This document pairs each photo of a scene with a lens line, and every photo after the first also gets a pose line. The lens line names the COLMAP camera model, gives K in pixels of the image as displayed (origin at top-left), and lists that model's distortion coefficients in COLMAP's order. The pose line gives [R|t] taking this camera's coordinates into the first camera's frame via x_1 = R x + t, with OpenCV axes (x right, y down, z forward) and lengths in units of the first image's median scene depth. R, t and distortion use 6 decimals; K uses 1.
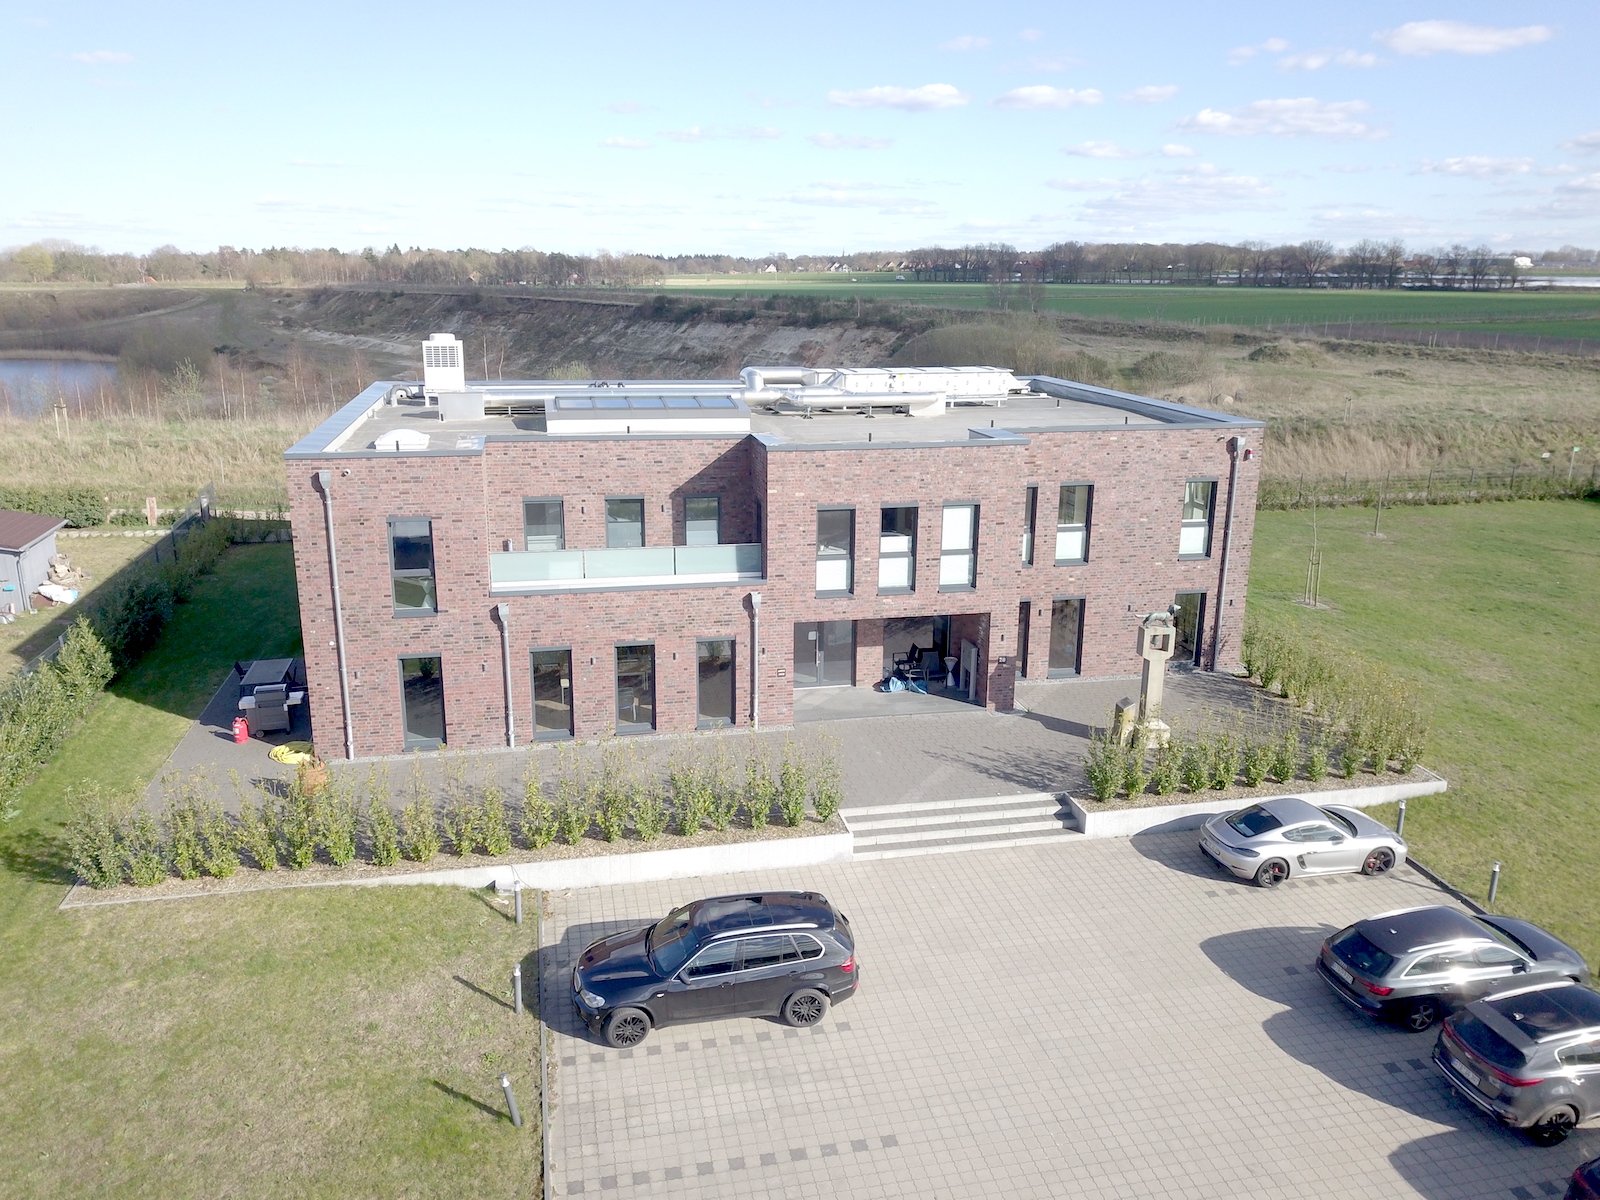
lens RADIAL K [[1216.6, 0, 801.5], [0, 1216.6, 594.1], [0, 0, 1]] dist [0.013993, -0.010356]
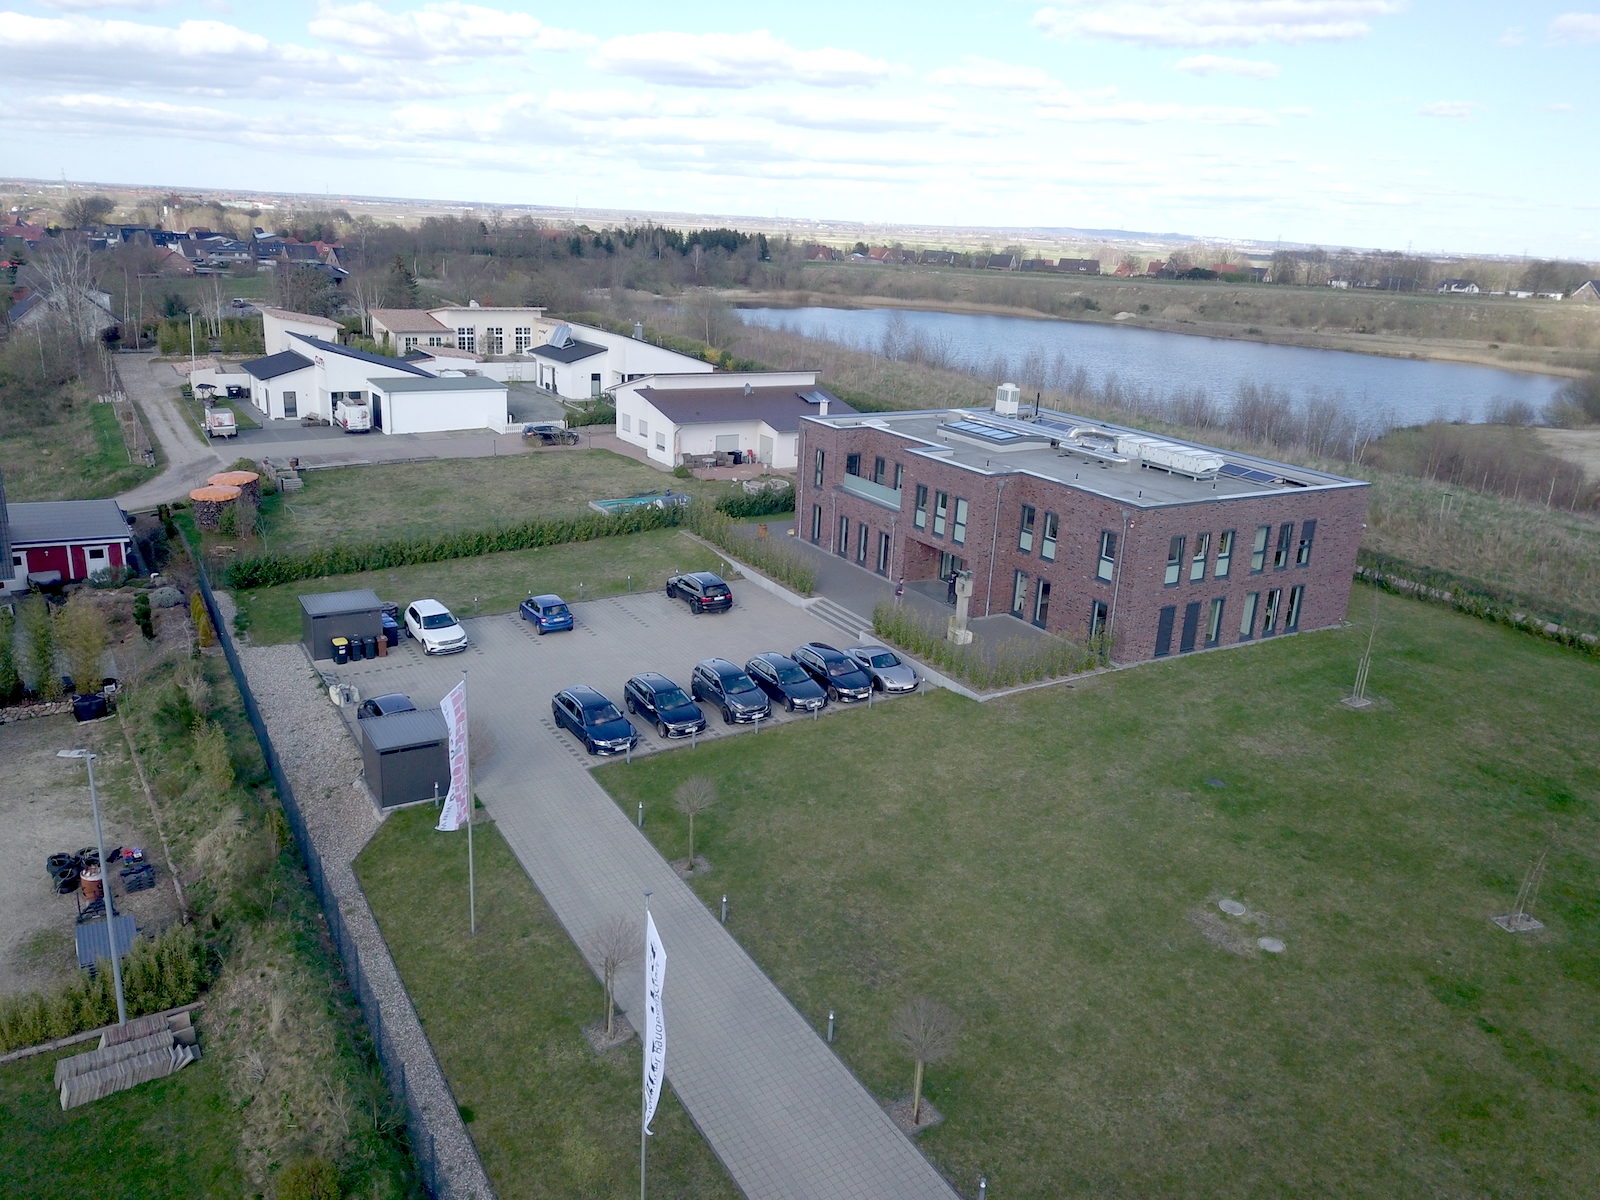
lens RADIAL K [[1213.9, 0, 802.3], [0, 1213.9, 601.7], [0, 0, 1]] dist [0.016141, -0.013141]
pose [[0.314392, 0.291274, -0.903502, 1.841812], [-0.289301, 0.935887, 0.201047, -0.235319], [0.904136, 0.198176, 0.378502, 0.065083]]
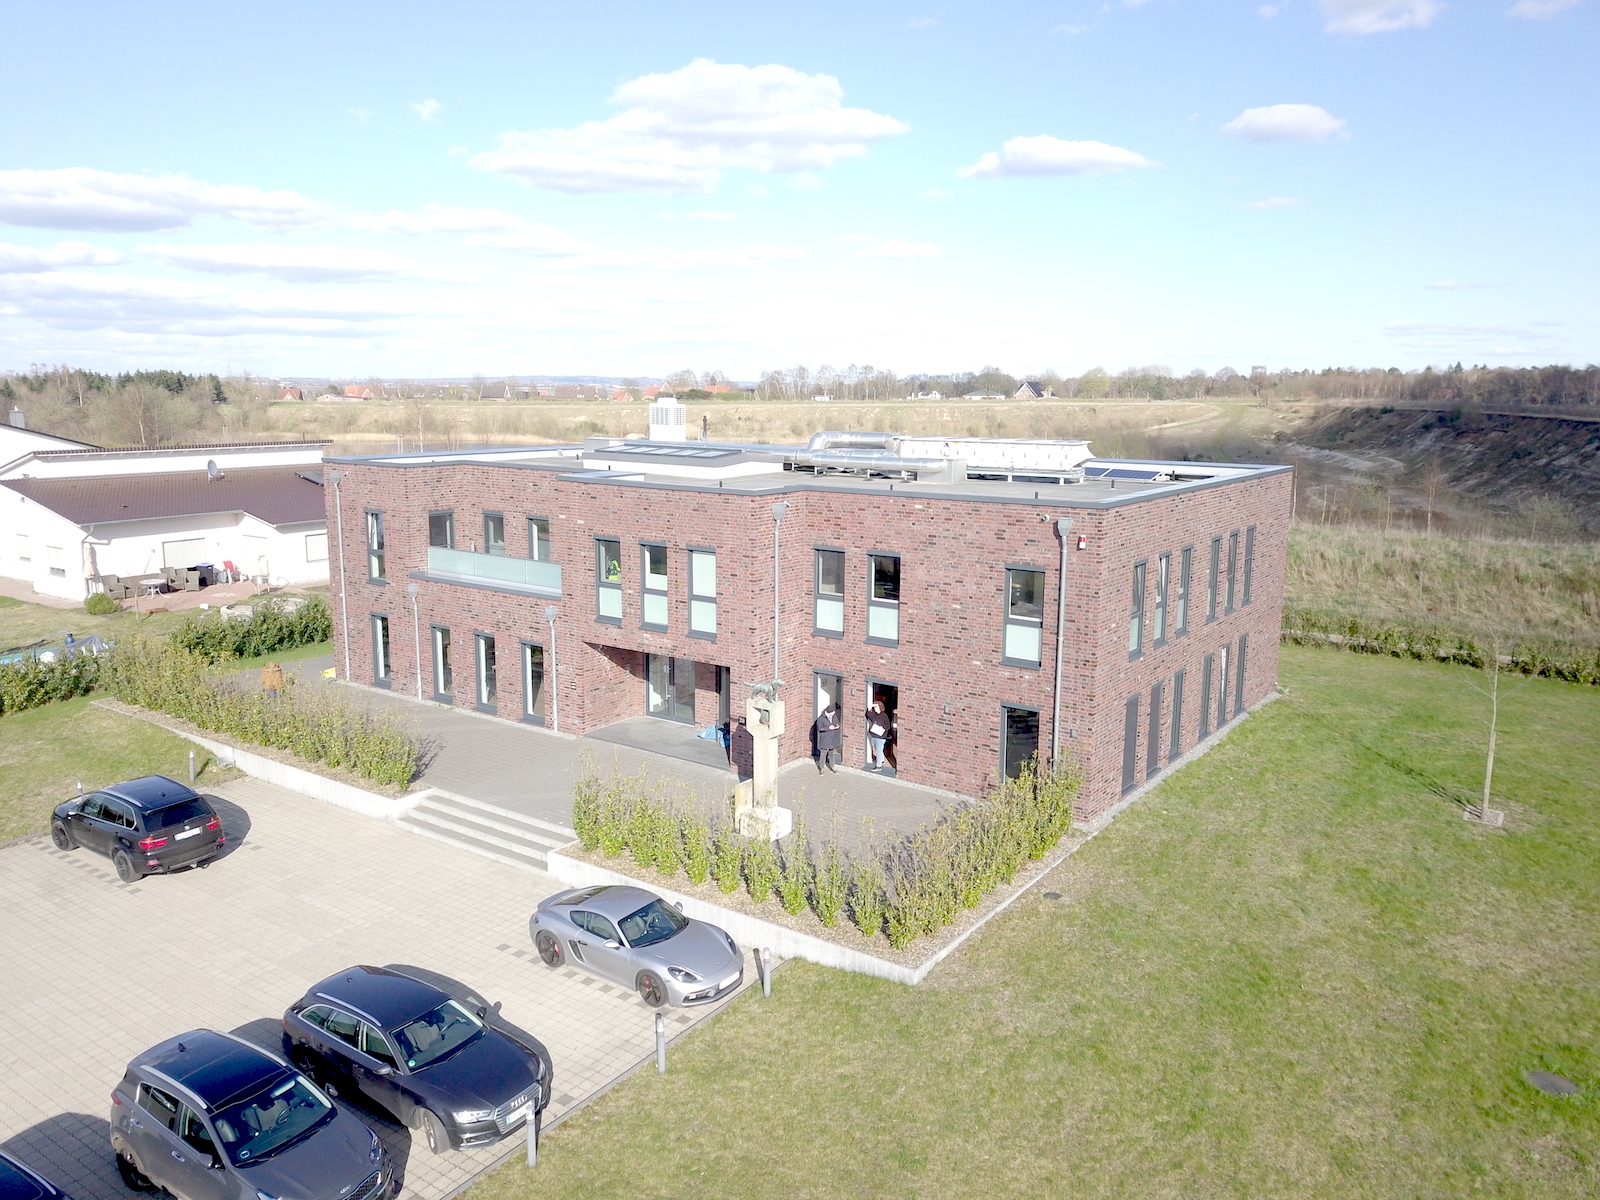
lens RADIAL K [[1216.6, 0, 801.5], [0, 1216.6, 594.1], [0, 0, 1]] dist [0.013993, -0.010356]
pose [[0.668544, 0.123018, -0.733427, 0.913150], [-0.192858, 0.981162, -0.011226, -0.043307], [0.718230, 0.148953, 0.679676, 0.388571]]
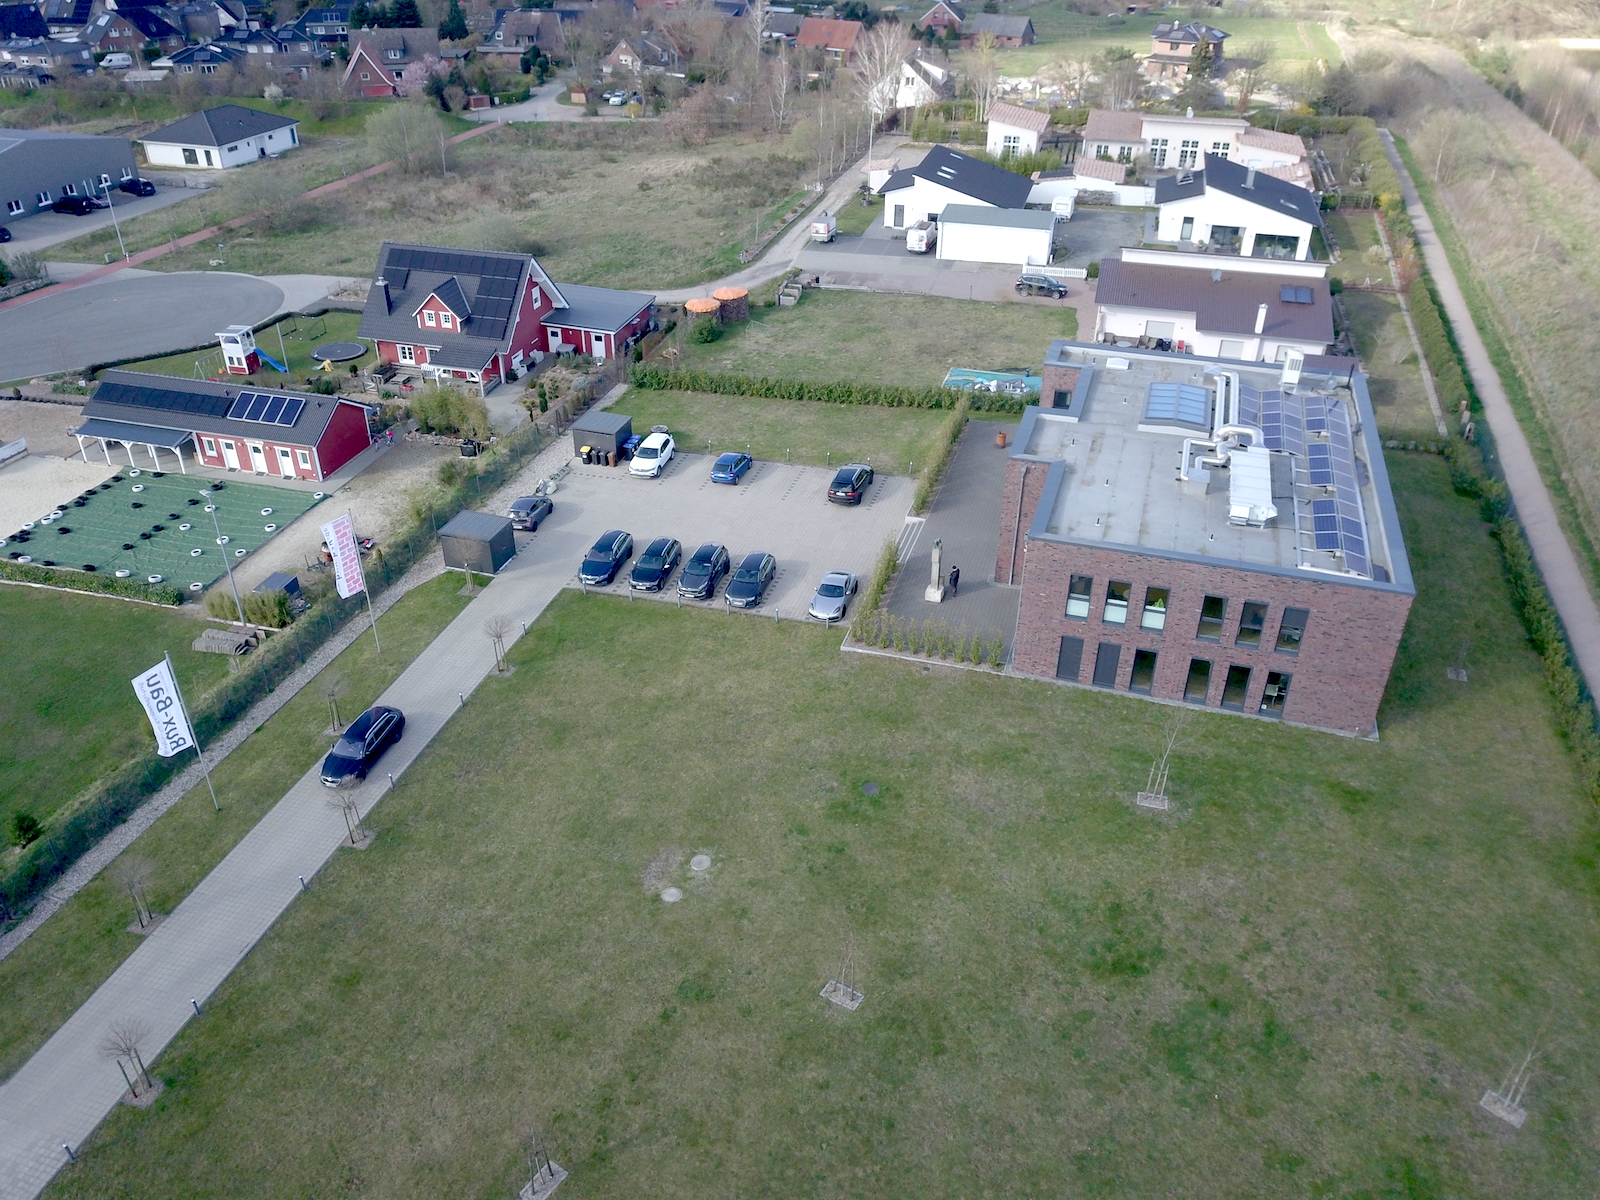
lens RADIAL K [[1216.6, 0, 801.5], [0, 1216.6, 594.1], [0, 0, 1]] dist [0.013993, -0.010356]
pose [[-0.490456, 0.444054, -0.749846, 1.917267], [-0.237549, 0.759736, 0.605286, -1.064784], [0.838465, 0.474991, -0.267133, 1.339938]]
